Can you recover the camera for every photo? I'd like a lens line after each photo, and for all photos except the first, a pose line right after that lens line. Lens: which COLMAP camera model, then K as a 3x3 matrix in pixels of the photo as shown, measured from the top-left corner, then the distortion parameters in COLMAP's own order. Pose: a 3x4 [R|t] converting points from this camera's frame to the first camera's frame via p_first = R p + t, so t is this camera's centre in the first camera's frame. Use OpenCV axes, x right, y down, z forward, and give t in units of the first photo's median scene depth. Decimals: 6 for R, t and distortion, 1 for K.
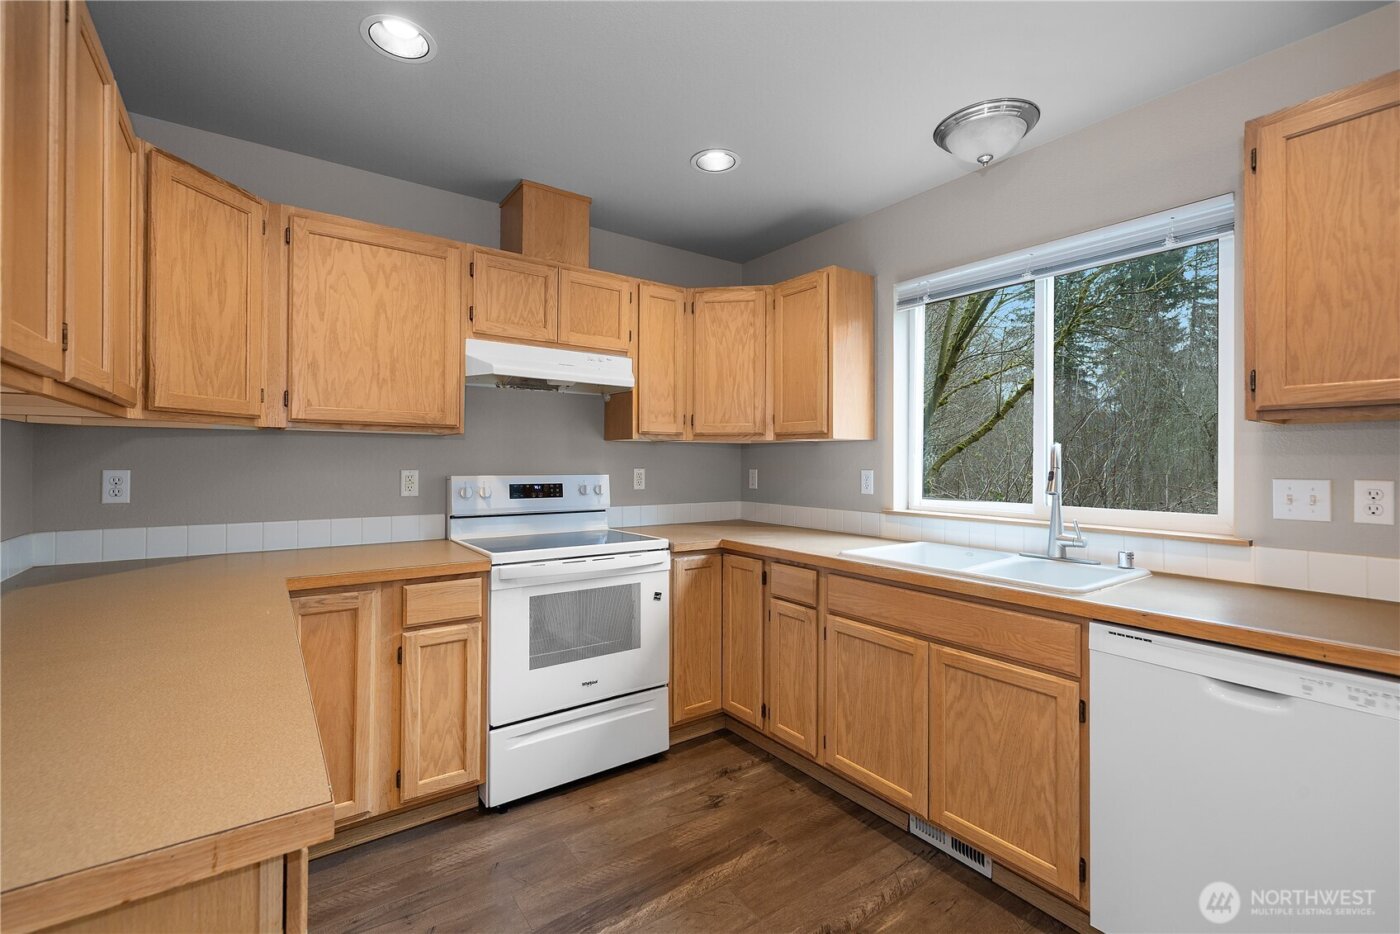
lens RADIAL K [[610.3, 0, 700.9], [0, 610.3, 459.6], [0, 0, 1]] dist [0.002093, -0.000145]
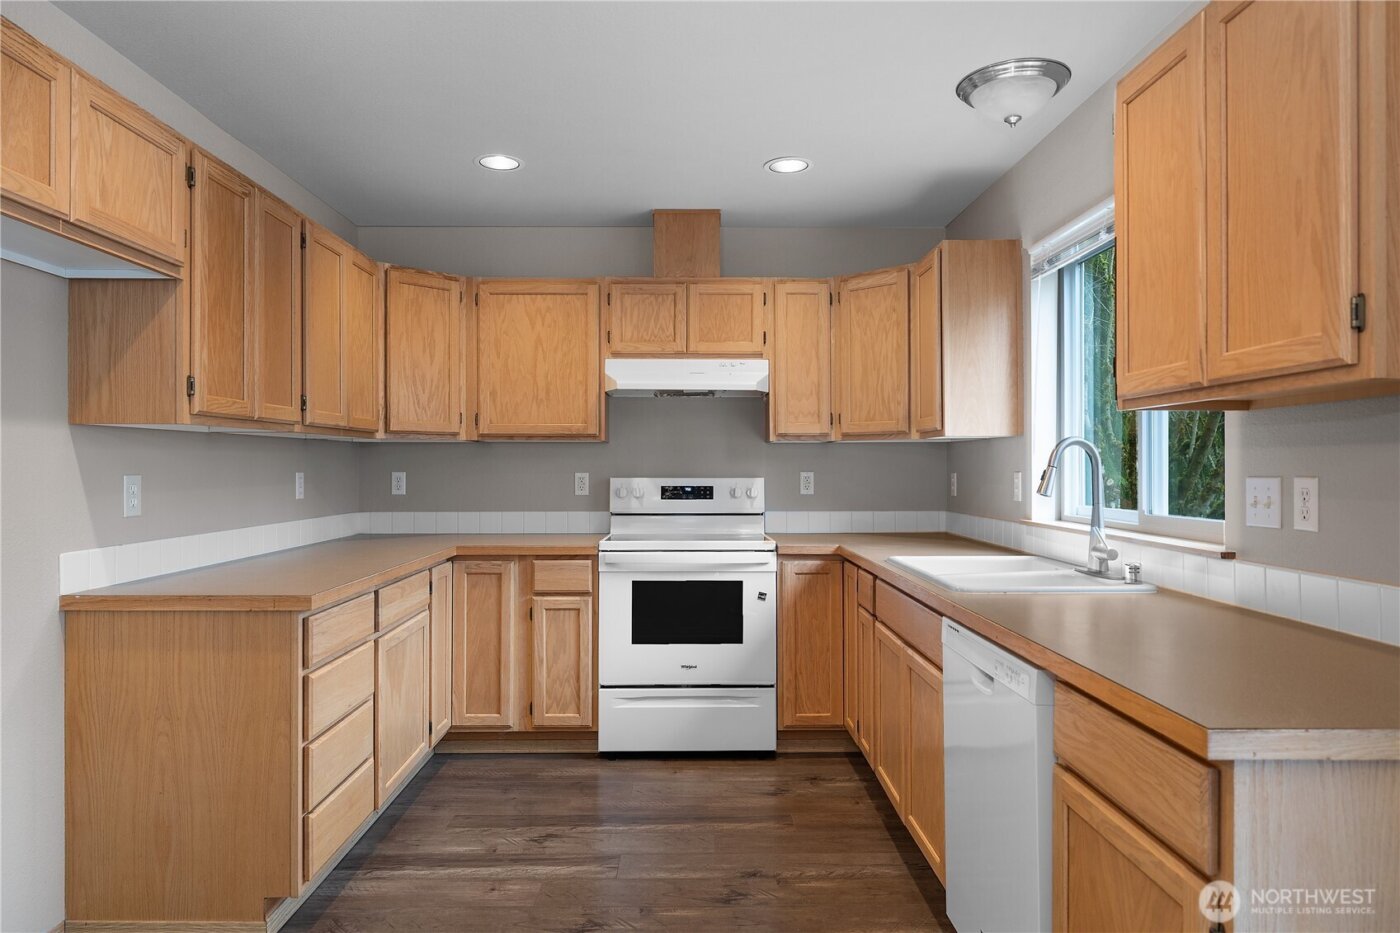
lens RADIAL K [[881.1, 0, 699.6], [0, 881.1, 466.8], [0, 0, 1]] dist [-0.007059, -0.000095]
pose [[0.819711, -0.006274, -0.572743, 0.778039], [0.006662, 0.999977, -0.001420, 0.011149], [0.572739, -0.002652, 0.819734, -0.295312]]
